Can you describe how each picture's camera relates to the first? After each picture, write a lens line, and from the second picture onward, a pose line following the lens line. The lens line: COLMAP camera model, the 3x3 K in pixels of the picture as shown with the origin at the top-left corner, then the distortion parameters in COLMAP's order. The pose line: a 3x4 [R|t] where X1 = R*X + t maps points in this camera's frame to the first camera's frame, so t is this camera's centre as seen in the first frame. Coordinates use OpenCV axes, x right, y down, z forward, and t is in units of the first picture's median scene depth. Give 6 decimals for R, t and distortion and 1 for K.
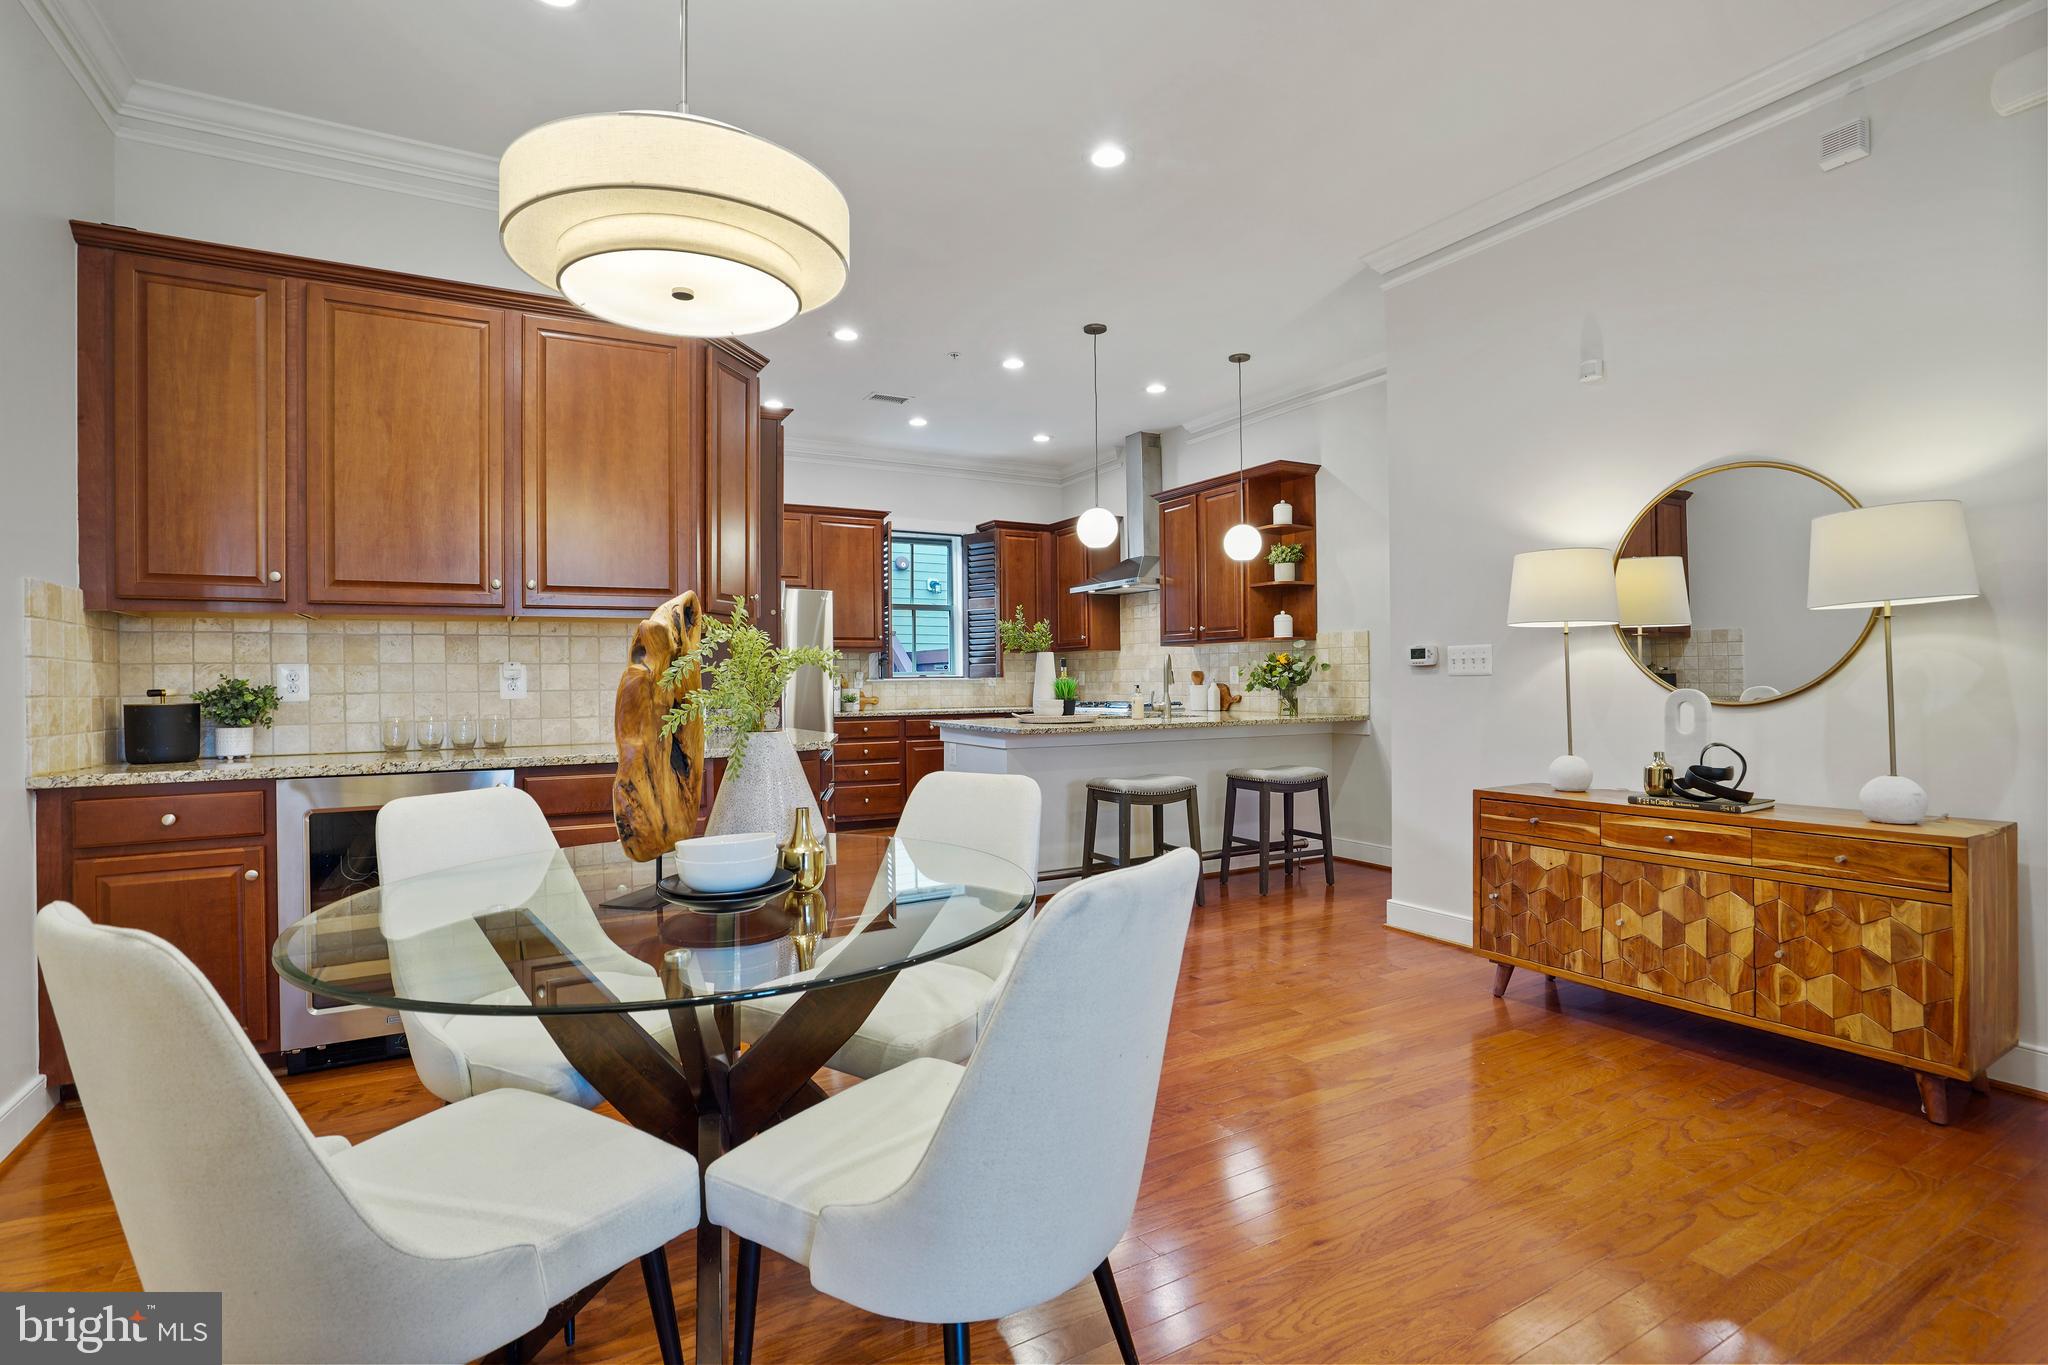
lens RADIAL K [[977.0, 0, 1013.5], [0, 977.0, 674.1], [0, 0, 1]] dist [-0.026662, 0.004184]
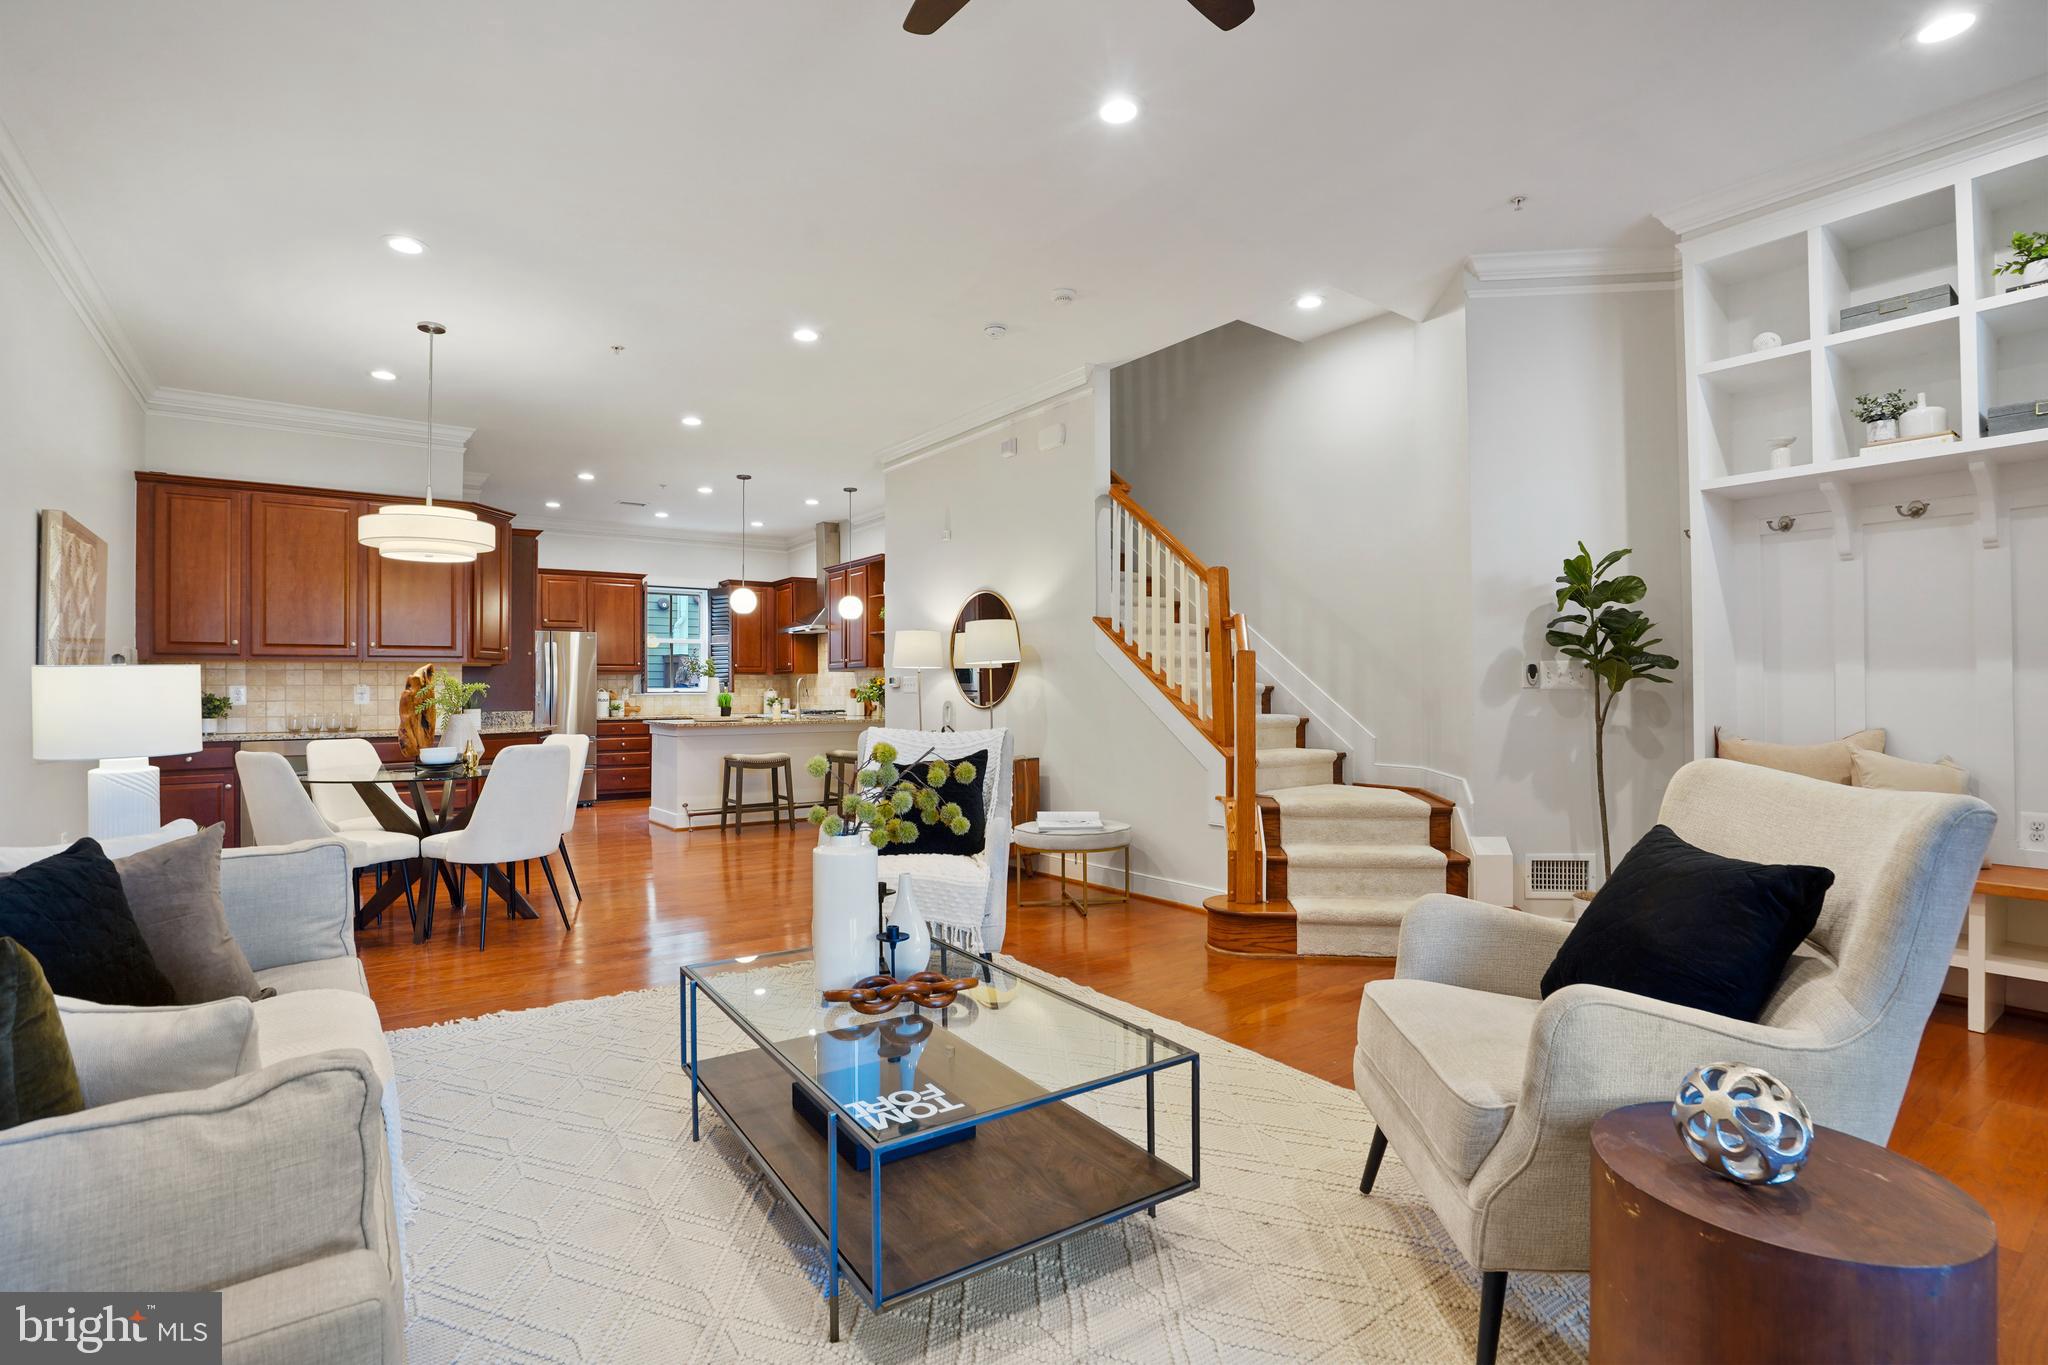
lens RADIAL K [[977.0, 0, 1012.1], [0, 977.0, 678.8], [0, 0, 1]] dist [-0.026662, 0.004184]
pose [[0.992985, 0.003396, 0.118195, 0.311658], [-0.002299, 0.999953, -0.009416, -0.005506], [-0.118221, 0.009078, 0.992946, -0.610461]]
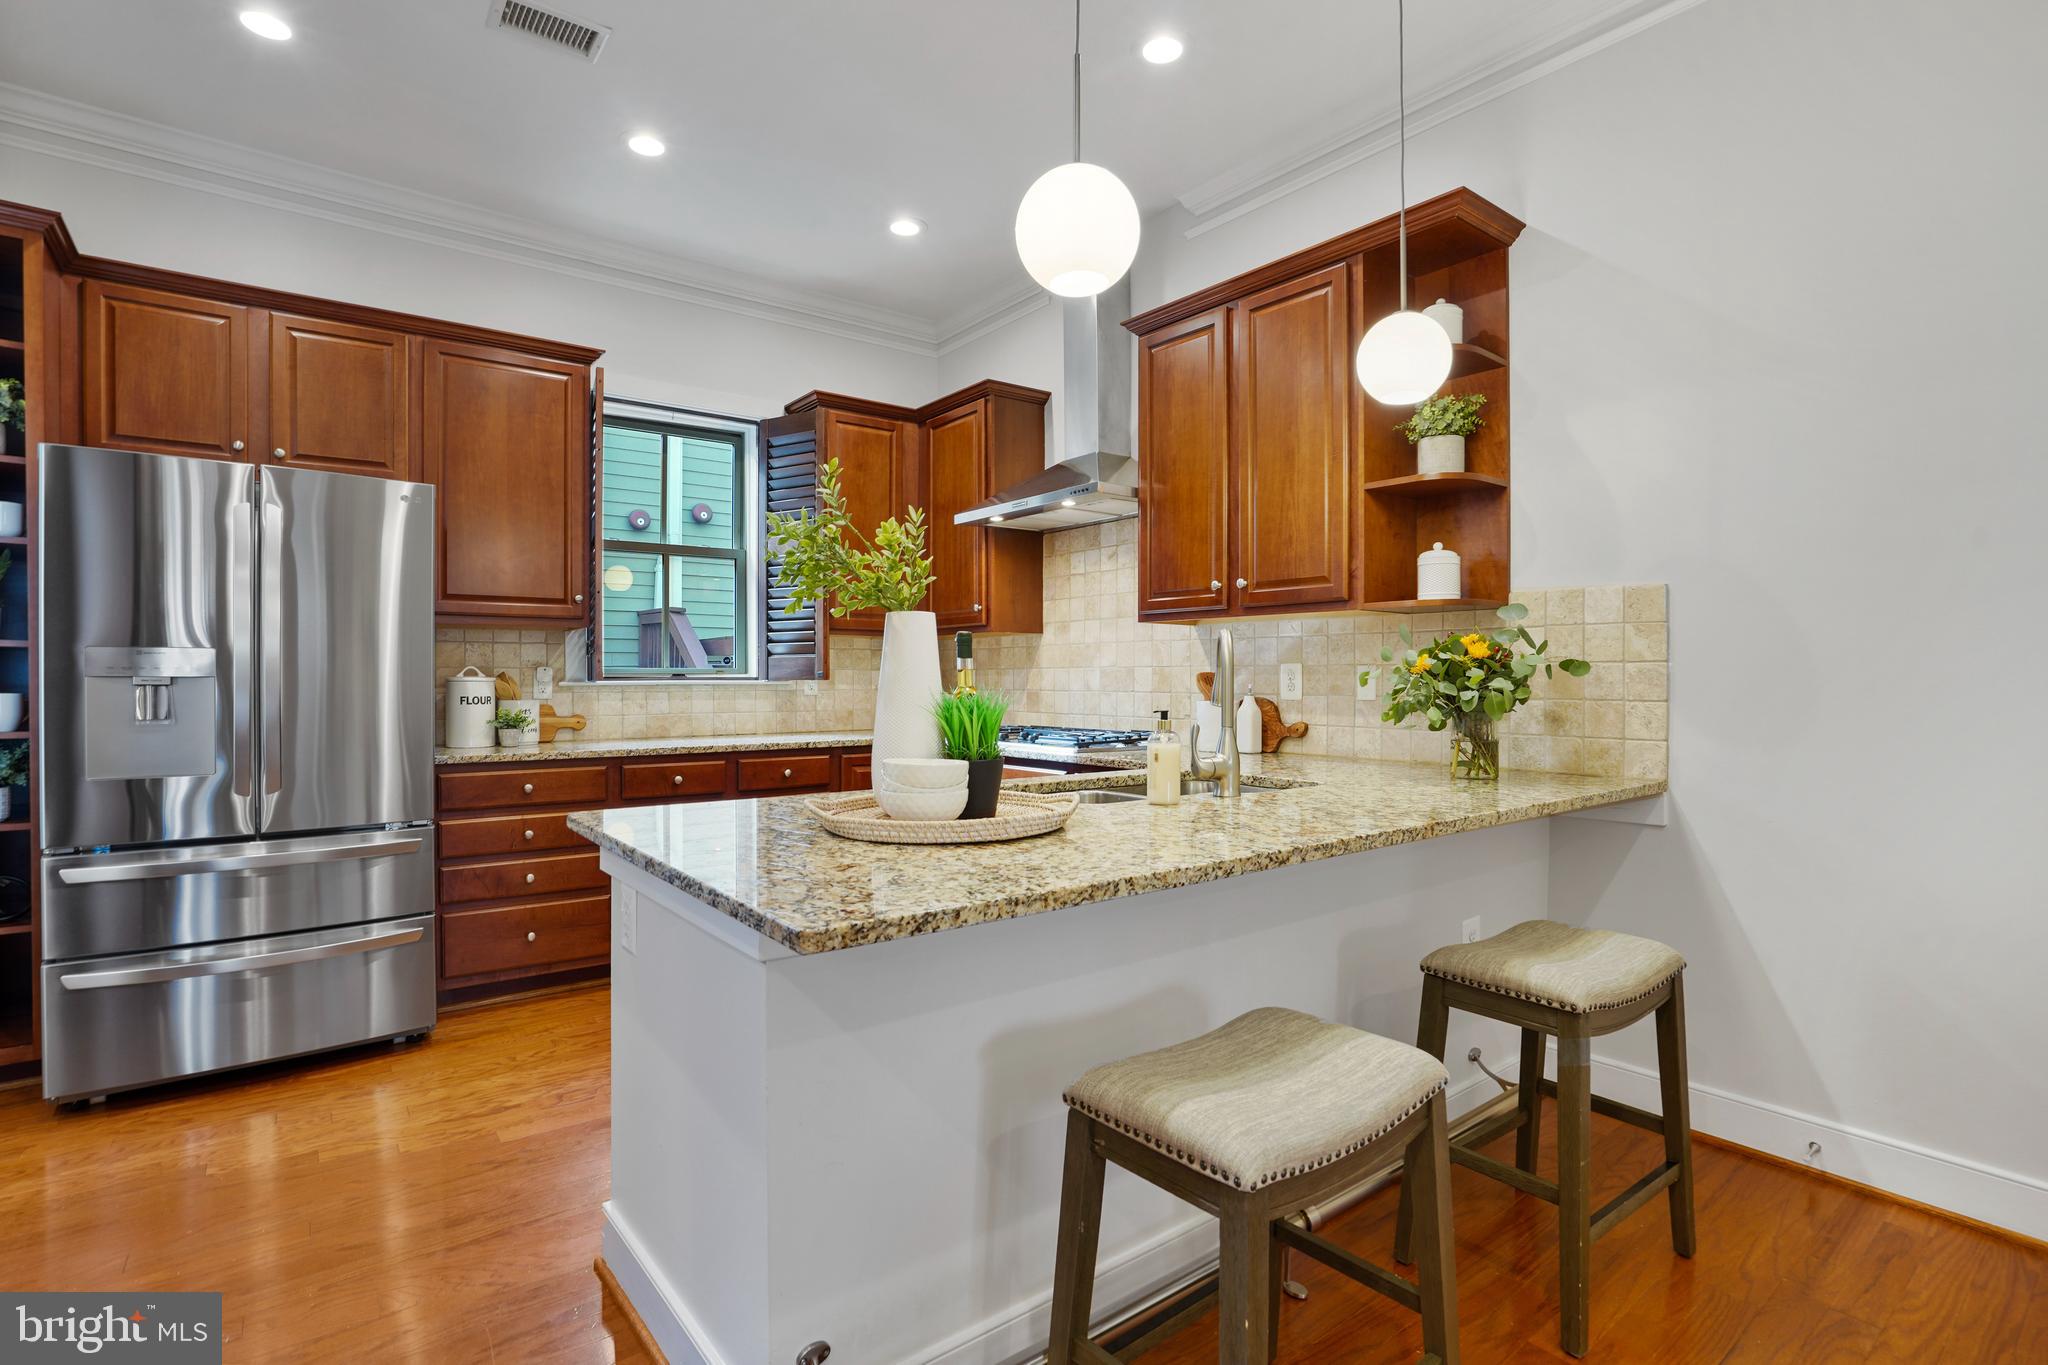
lens RADIAL K [[977.0, 0, 1015.4], [0, 977.0, 668.6], [0, 0, 1]] dist [-0.026662, 0.004184]
pose [[0.989423, 0.010277, 0.144698, 0.019247], [-0.009875, 0.999945, -0.003495, -0.002854], [-0.144726, 0.002029, 0.989470, 0.638809]]
